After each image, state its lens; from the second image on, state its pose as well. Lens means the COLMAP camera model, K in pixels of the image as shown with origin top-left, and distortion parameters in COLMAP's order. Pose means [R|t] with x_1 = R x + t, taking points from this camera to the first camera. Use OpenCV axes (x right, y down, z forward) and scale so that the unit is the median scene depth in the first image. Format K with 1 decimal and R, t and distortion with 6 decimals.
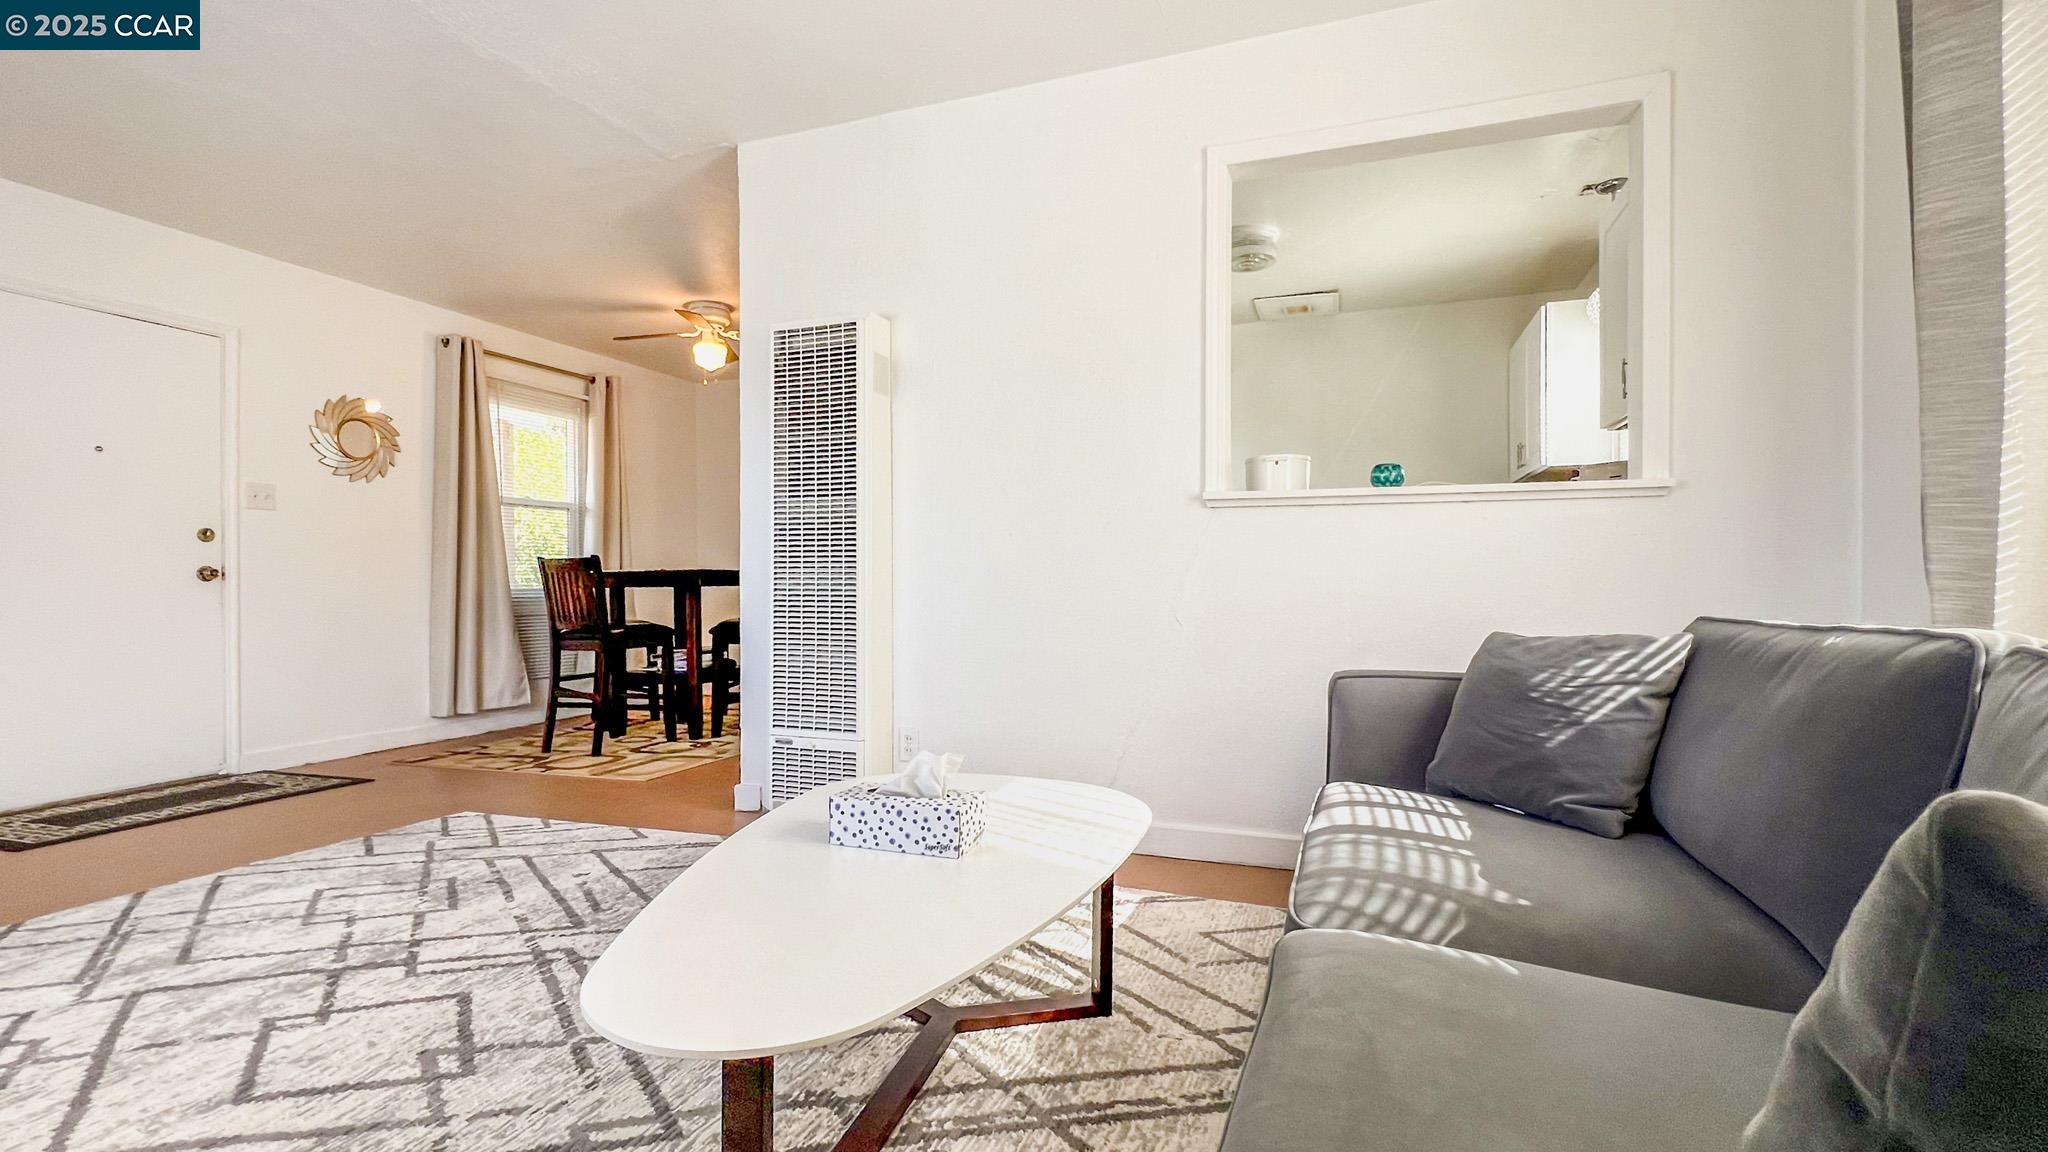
lens RADIAL K [[916.8, 0, 1038.1], [0, 916.8, 582.2], [0, 0, 1]] dist [-0.000291, 0.000444]
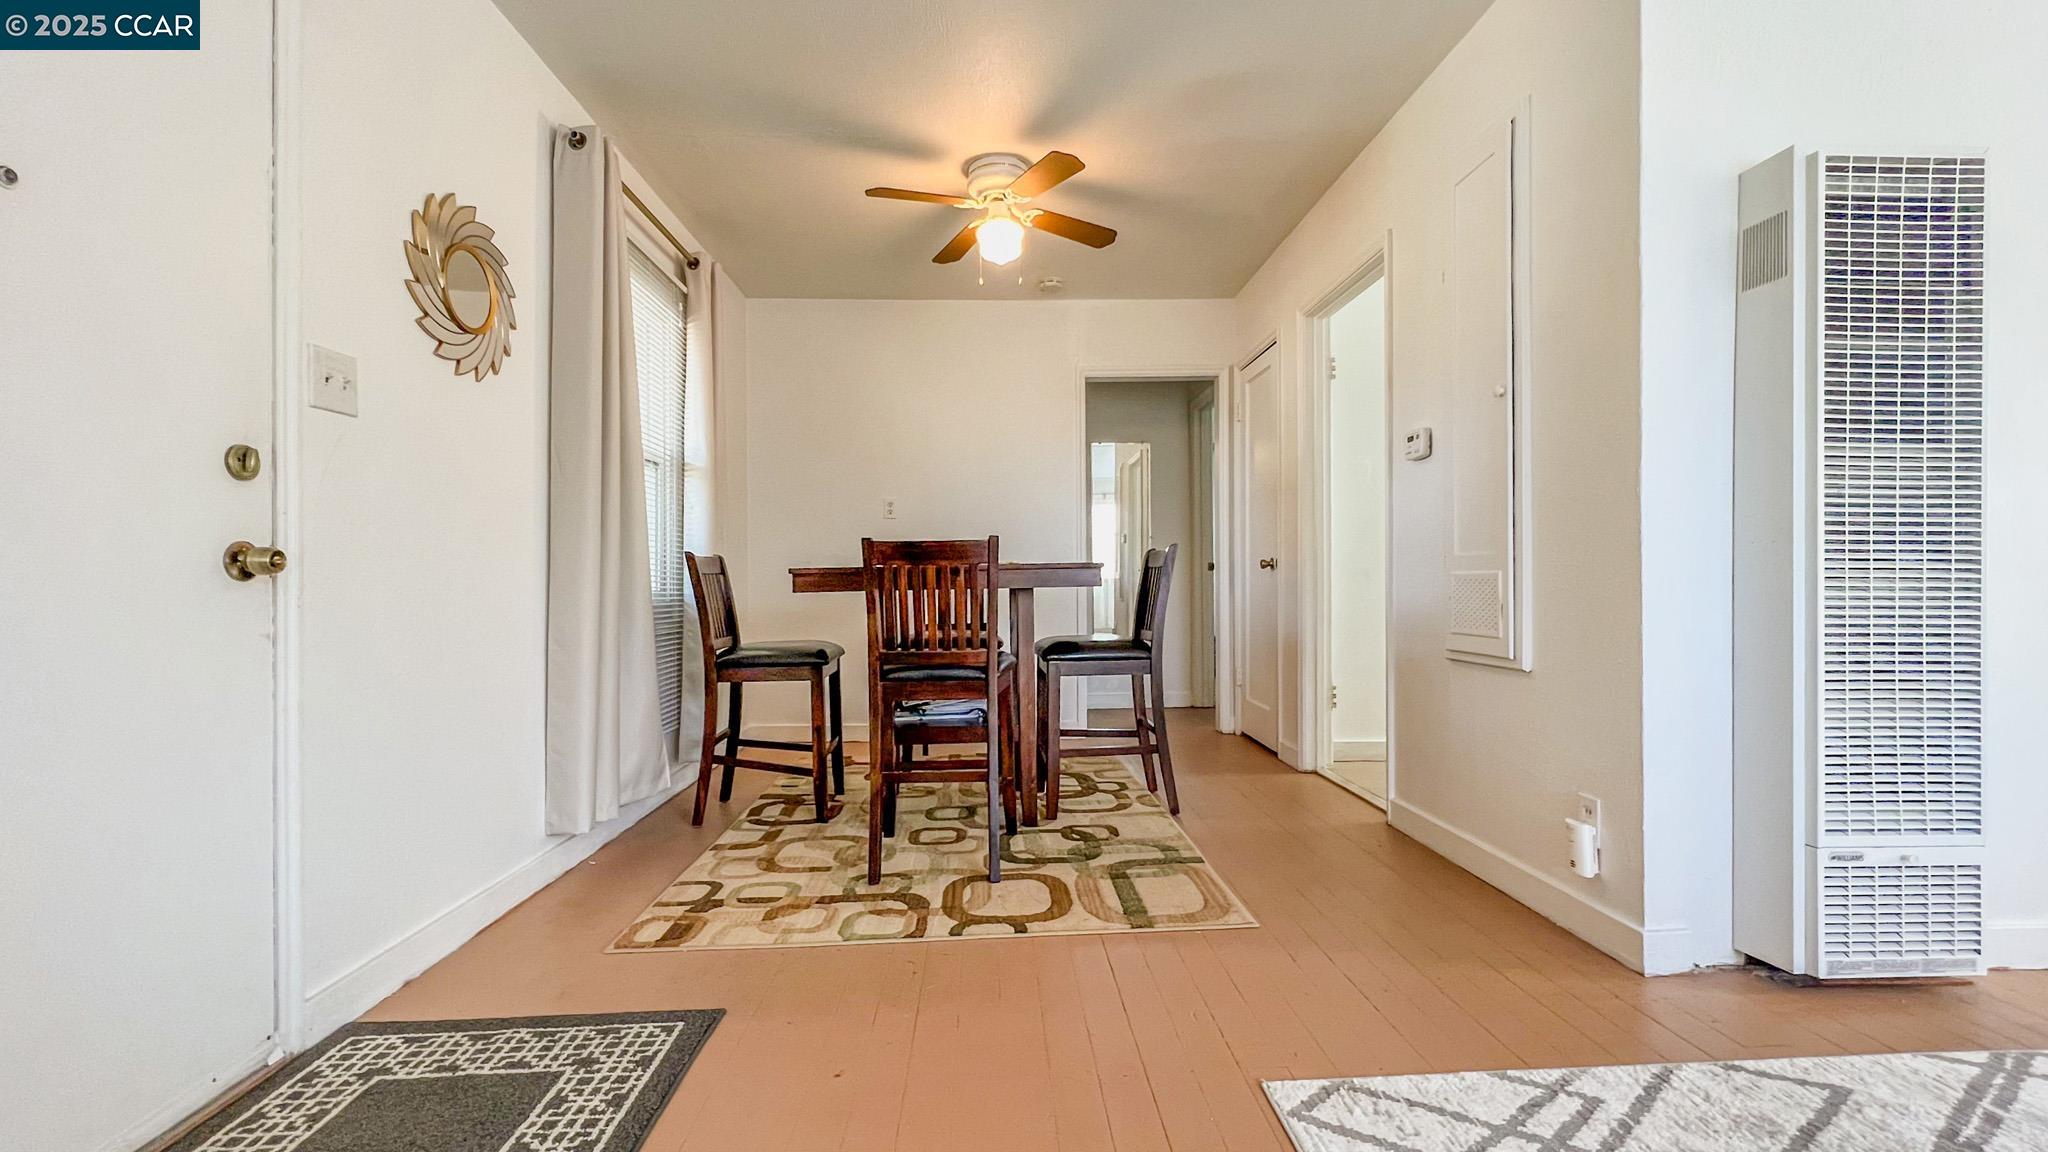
lens RADIAL K [[870.9, 0, 1030.0], [0, 870.9, 576.7], [0, 0, 1]] dist [0.000062, 0.000025]
pose [[0.922244, 0.003278, 0.386594, -0.900970], [-0.001370, 0.999985, -0.005211, -0.001289], [-0.386606, 0.004277, 0.922235, 0.639035]]
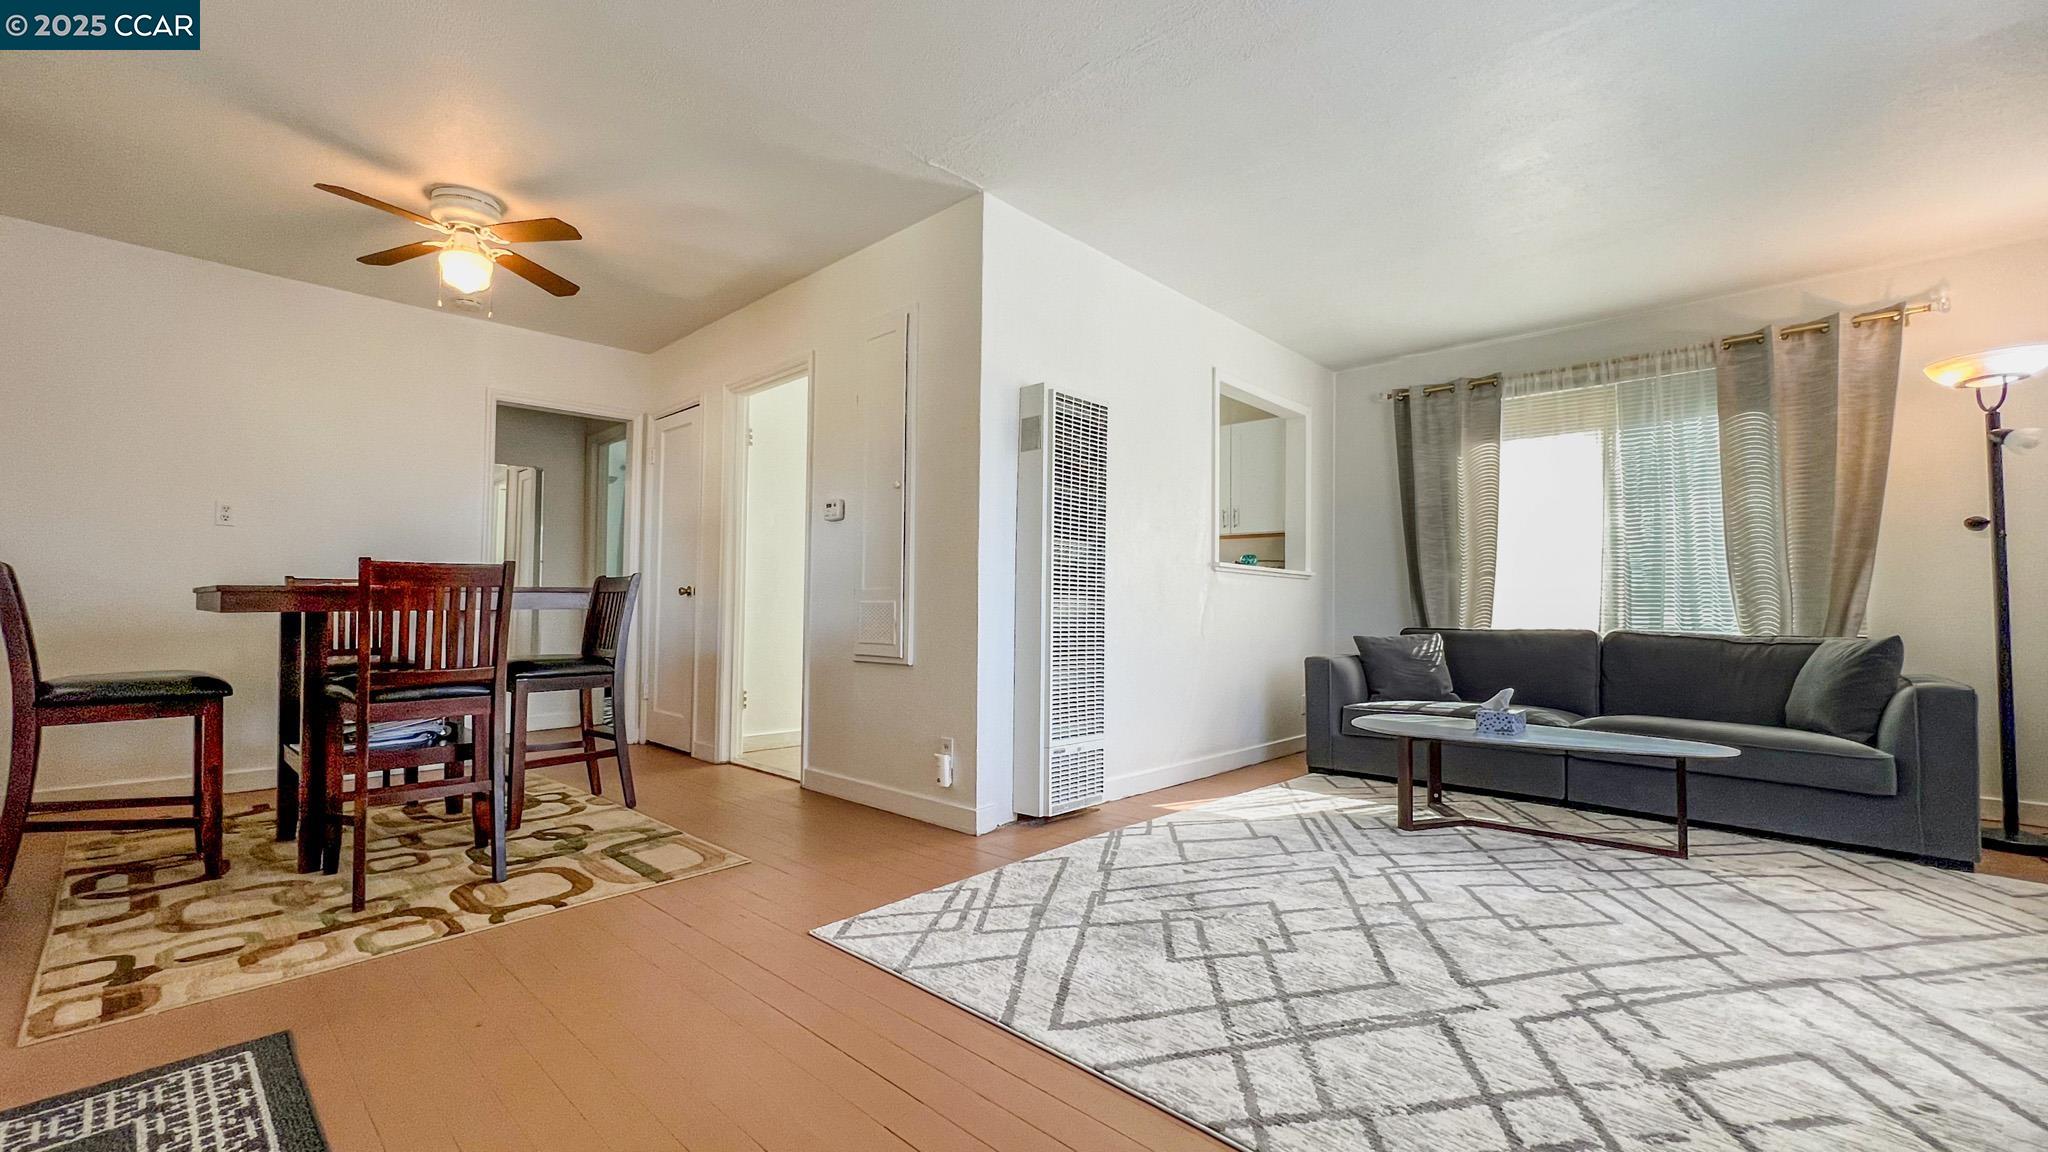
lens RADIAL K [[828.6, 0, 1030.9], [0, 828.6, 573.0], [0, 0, 1]] dist [-0.001301, 0.000590]
pose [[0.379544, 0.047592, 0.923949, -1.156898], [-0.011308, 0.998840, -0.046805, 0.001223], [-0.925104, 0.007317, 0.379642, 0.595501]]
